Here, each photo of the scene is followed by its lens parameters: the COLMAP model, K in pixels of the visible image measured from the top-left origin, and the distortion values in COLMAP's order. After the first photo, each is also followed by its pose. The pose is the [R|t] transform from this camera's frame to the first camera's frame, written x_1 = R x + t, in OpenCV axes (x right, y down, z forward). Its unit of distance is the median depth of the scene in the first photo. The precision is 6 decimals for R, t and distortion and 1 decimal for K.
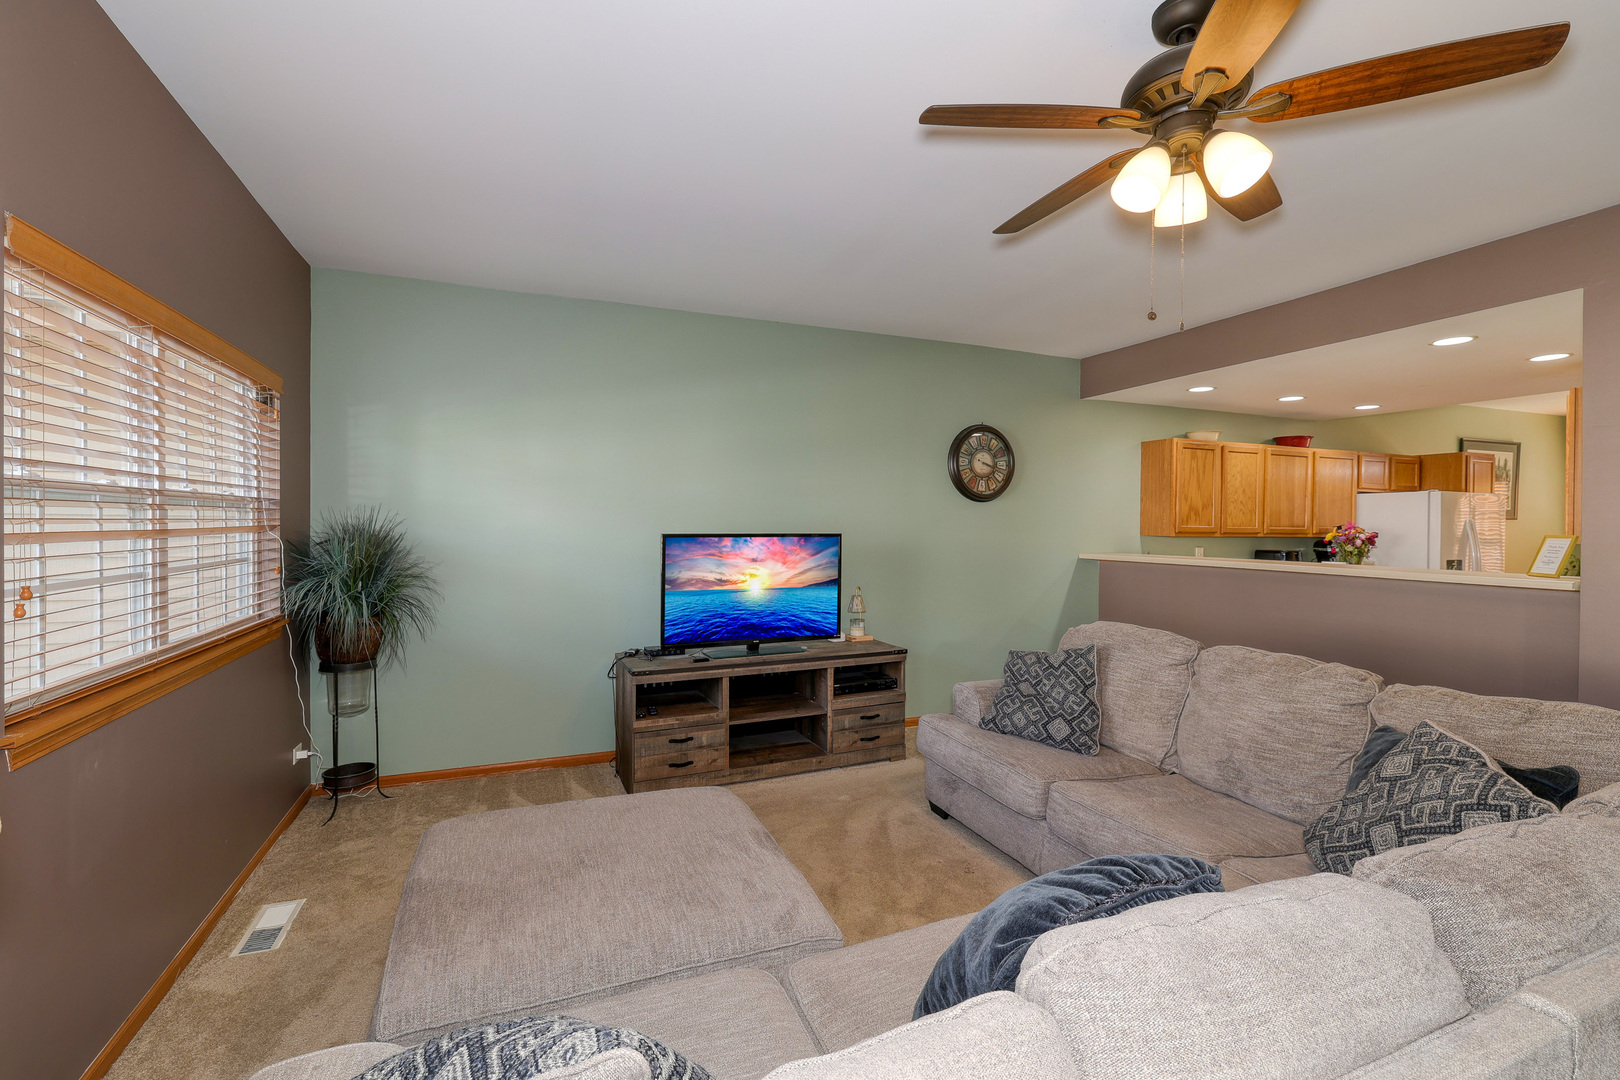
lens RADIAL K [[687.6, 0, 801.4], [0, 687.6, 529.1], [0, 0, 1]] dist [-0.000316, 0.000071]
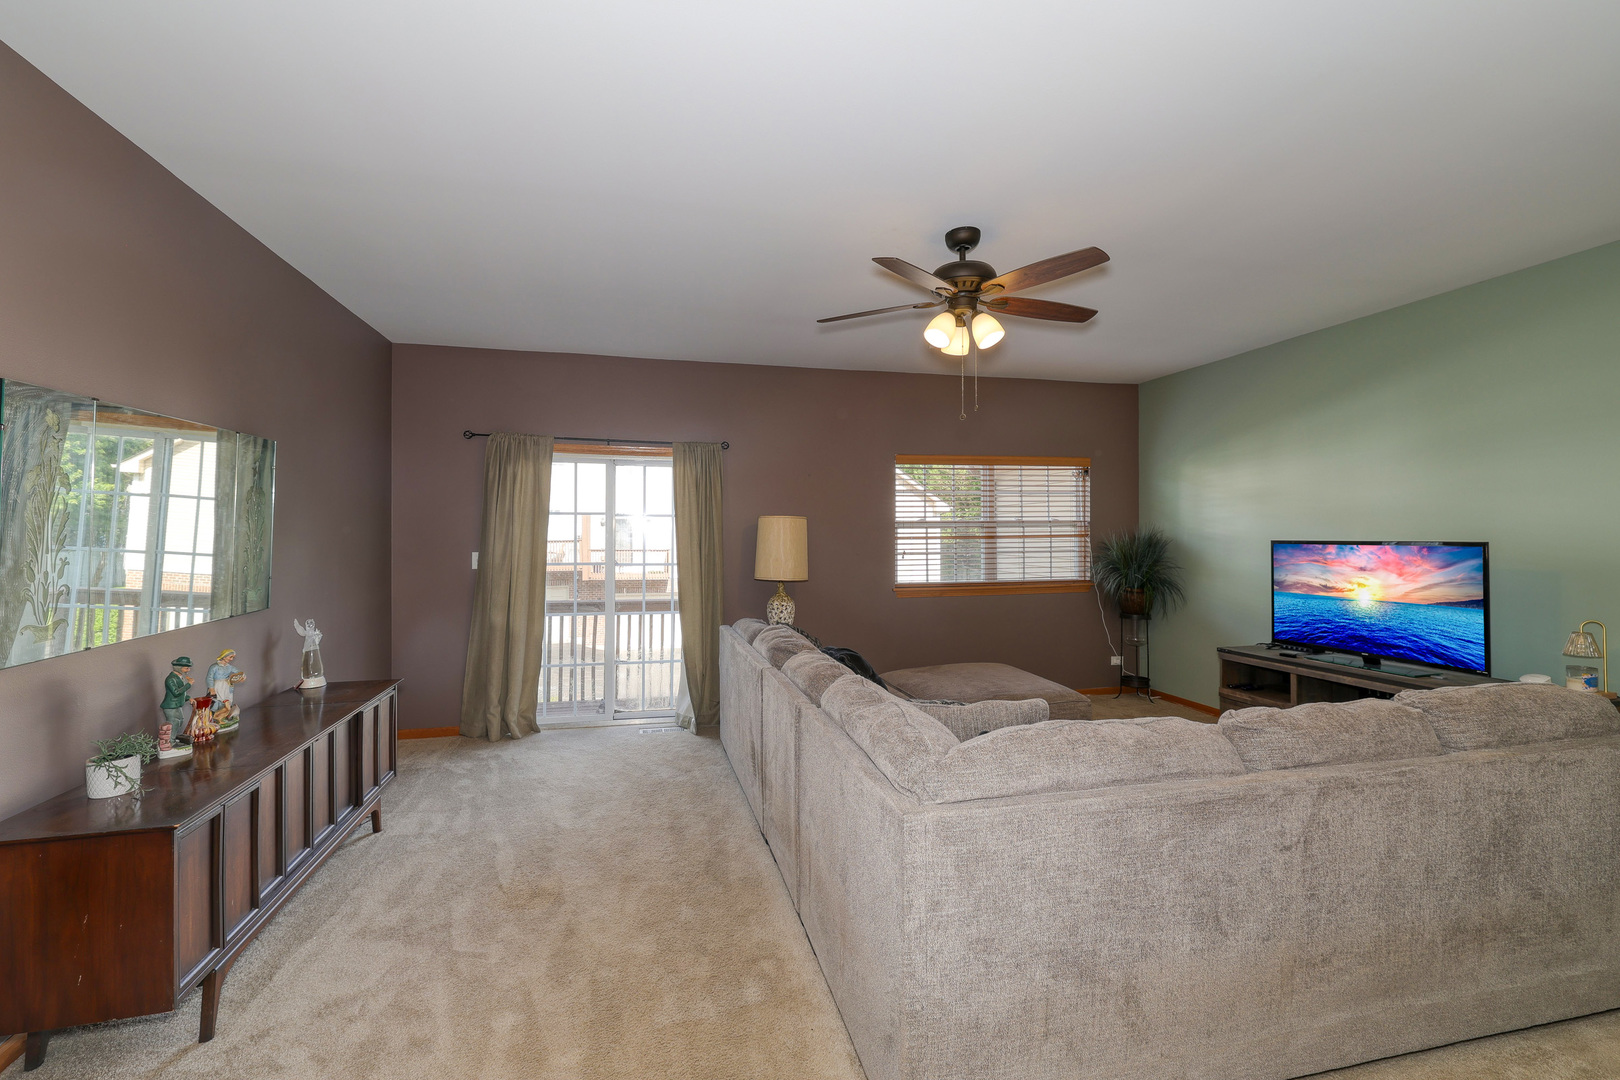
lens RADIAL K [[687.6, 0, 815.9], [0, 687.6, 528.1], [0, 0, 1]] dist [-0.000316, 0.000071]
pose [[-0.116775, -0.013808, -0.993062, 0.975230], [-0.005335, 0.999898, -0.013276, 0.005034], [0.993144, 0.003747, -0.116836, 0.360970]]
